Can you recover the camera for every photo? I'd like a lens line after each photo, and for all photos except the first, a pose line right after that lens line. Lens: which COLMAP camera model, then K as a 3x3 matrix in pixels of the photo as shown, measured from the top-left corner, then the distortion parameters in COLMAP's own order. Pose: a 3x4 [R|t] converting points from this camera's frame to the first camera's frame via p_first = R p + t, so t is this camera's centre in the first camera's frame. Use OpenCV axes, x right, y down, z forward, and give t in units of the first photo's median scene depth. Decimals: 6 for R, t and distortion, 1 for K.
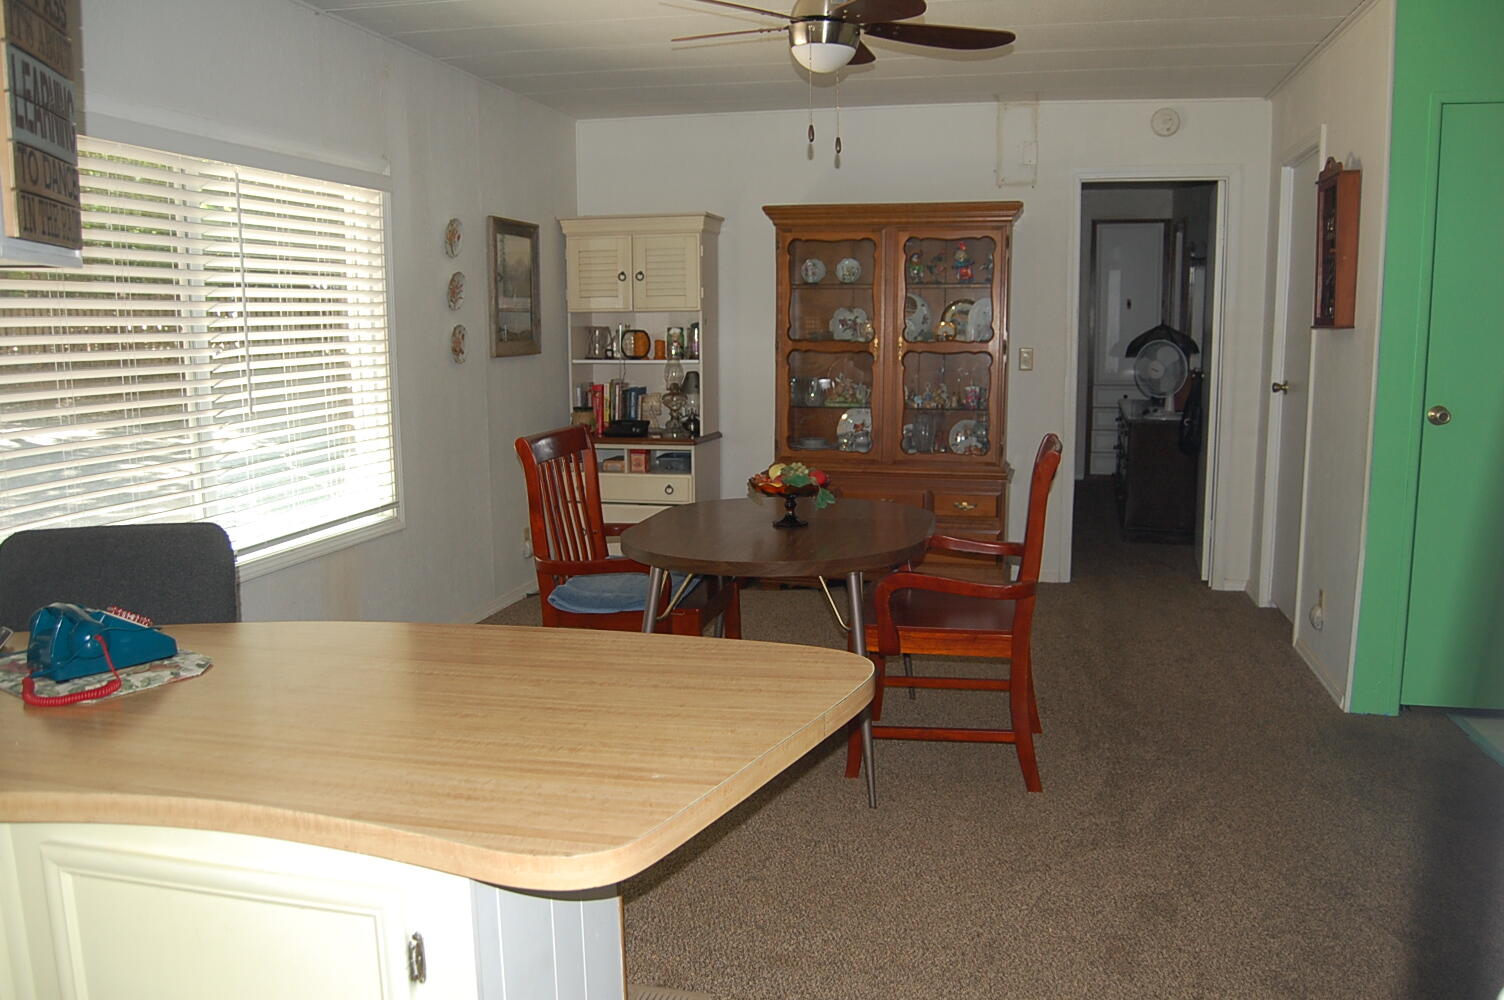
lens RADIAL K [[1182.3, 0, 757.1], [0, 1182.3, 497.4], [0, 0, 1]] dist [-0.089509, 0.032290]
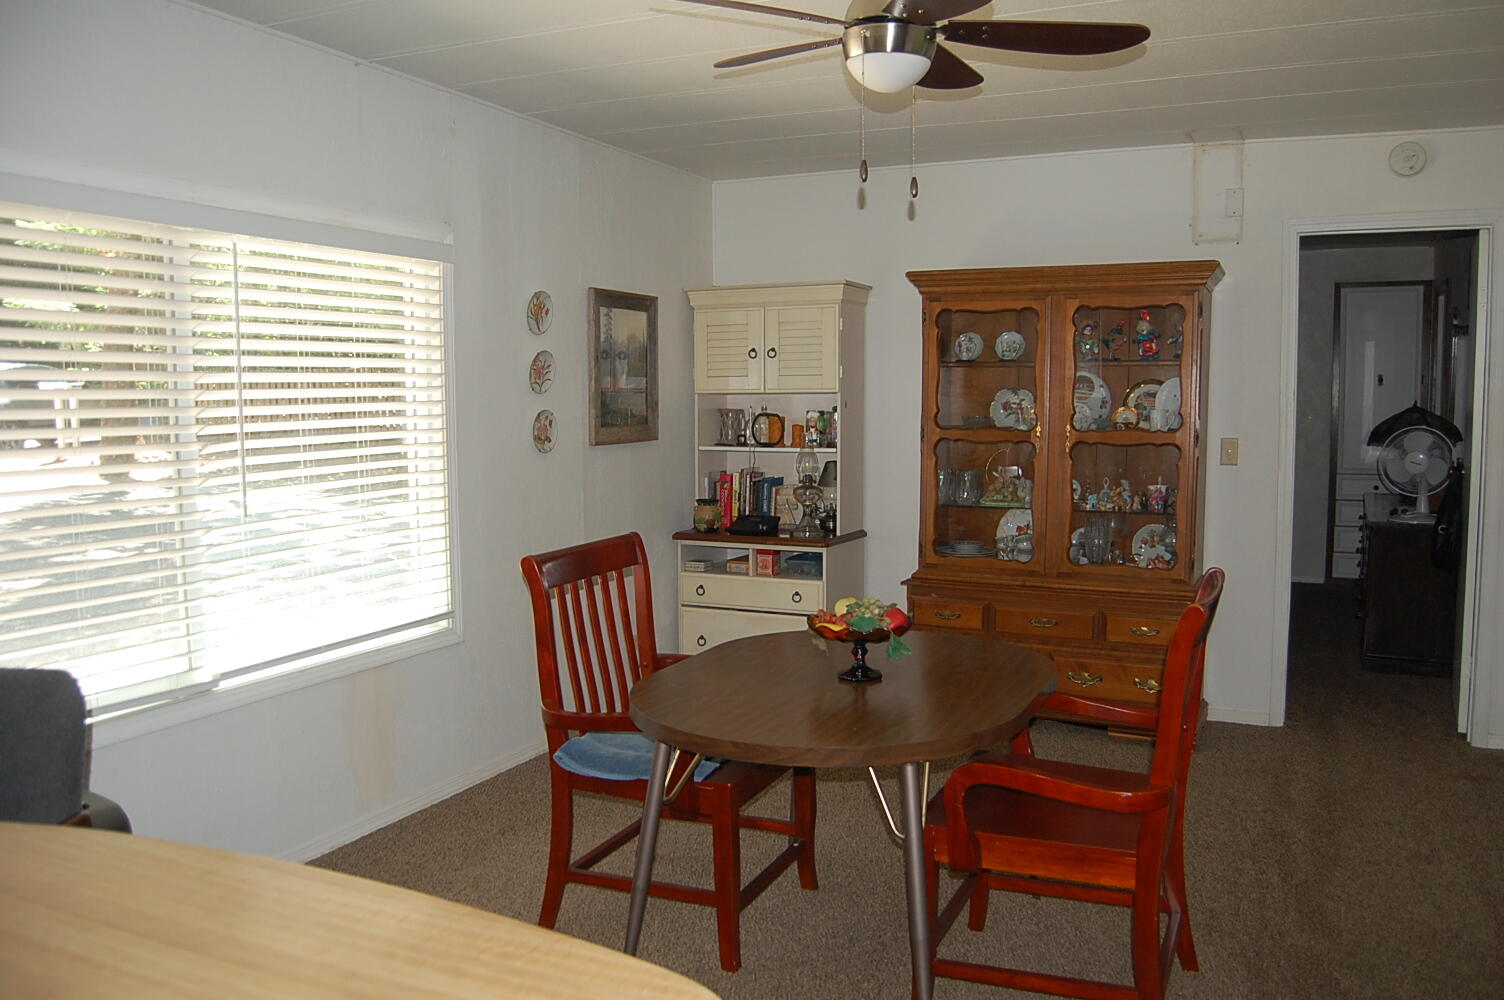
lens RADIAL K [[1182.3, 0, 752.4], [0, 1182.3, 502.2], [0, 0, 1]] dist [-0.089509, 0.032290]
pose [[0.978281, 0.018654, -0.206442, 0.076042], [-0.030018, 0.998193, -0.052050, -0.031764], [0.205098, 0.057116, 0.977073, 0.146991]]
